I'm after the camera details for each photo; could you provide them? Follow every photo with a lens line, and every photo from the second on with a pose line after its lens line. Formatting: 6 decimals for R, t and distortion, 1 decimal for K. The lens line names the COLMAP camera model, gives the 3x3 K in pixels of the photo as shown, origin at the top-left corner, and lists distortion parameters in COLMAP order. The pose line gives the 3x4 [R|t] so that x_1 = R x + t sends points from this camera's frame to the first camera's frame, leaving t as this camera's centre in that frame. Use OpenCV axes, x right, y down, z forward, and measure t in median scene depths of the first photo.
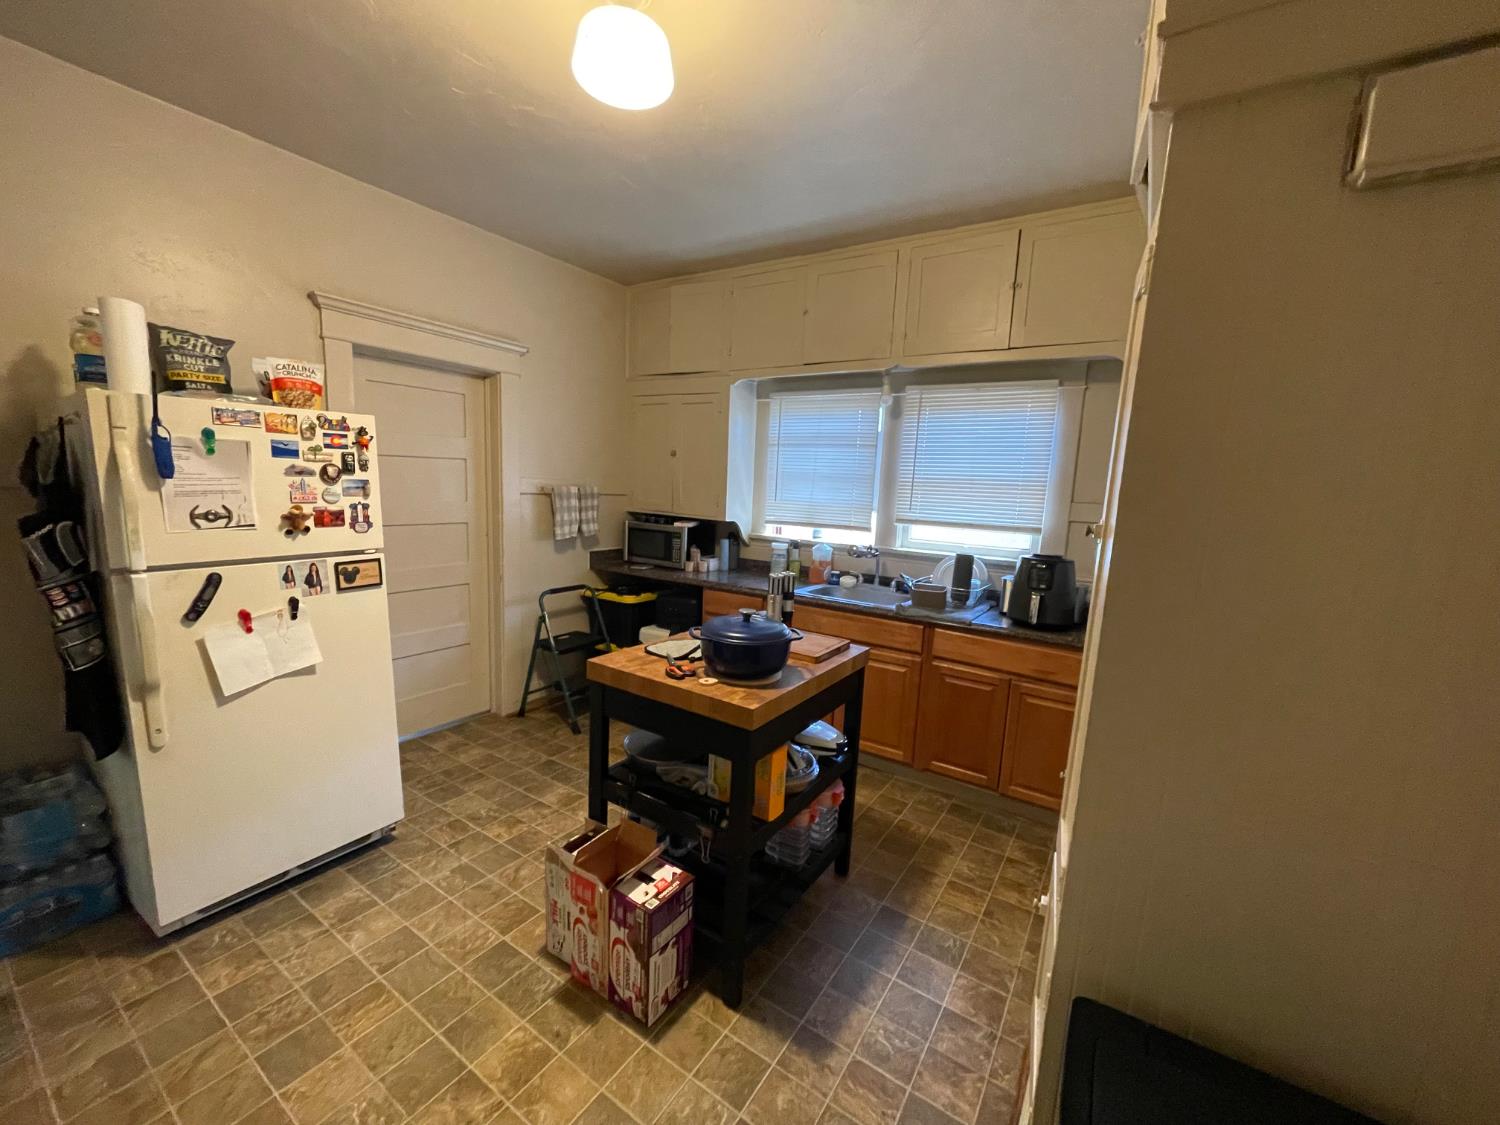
lens RADIAL K [[598.7, 0, 740.4], [0, 598.7, 571.5], [0, 0, 1]] dist [-0.007049, 0.000123]
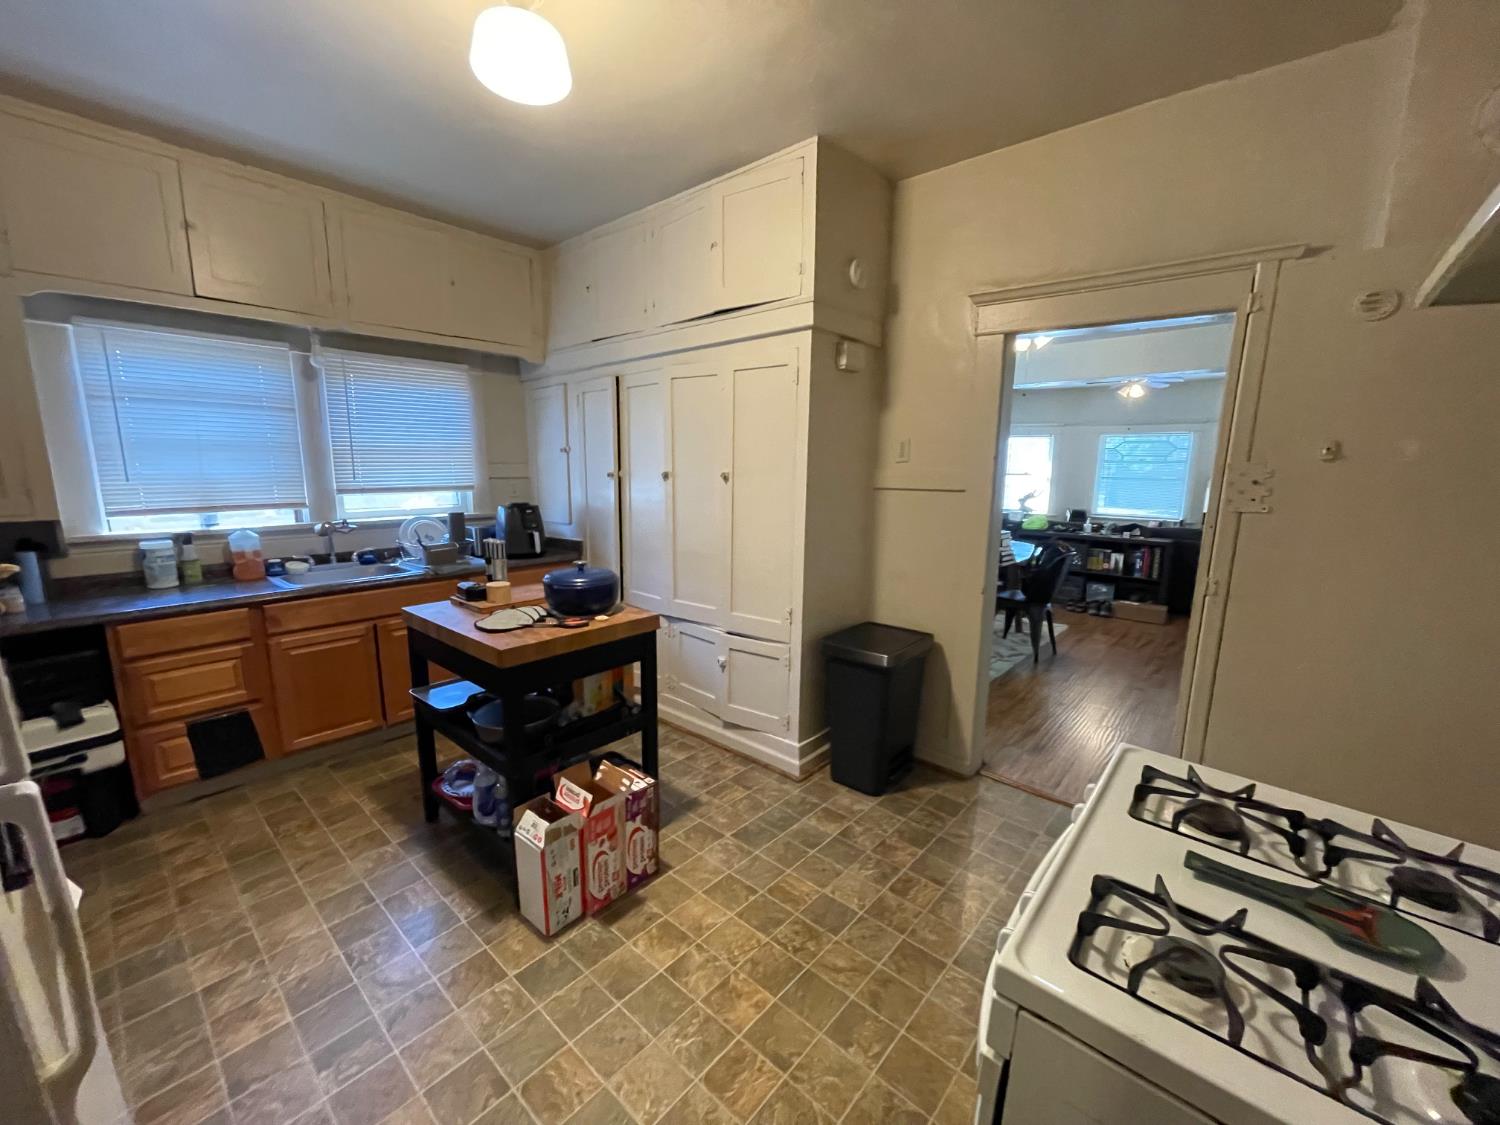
lens RADIAL K [[598.7, 0, 740.4], [0, 598.7, 571.5], [0, 0, 1]] dist [-0.007049, 0.000123]
pose [[0.139226, -0.216362, 0.966335, -0.748289], [0.143306, 0.969969, 0.196529, -0.073027], [-0.979836, 0.111120, 0.166051, 0.304479]]
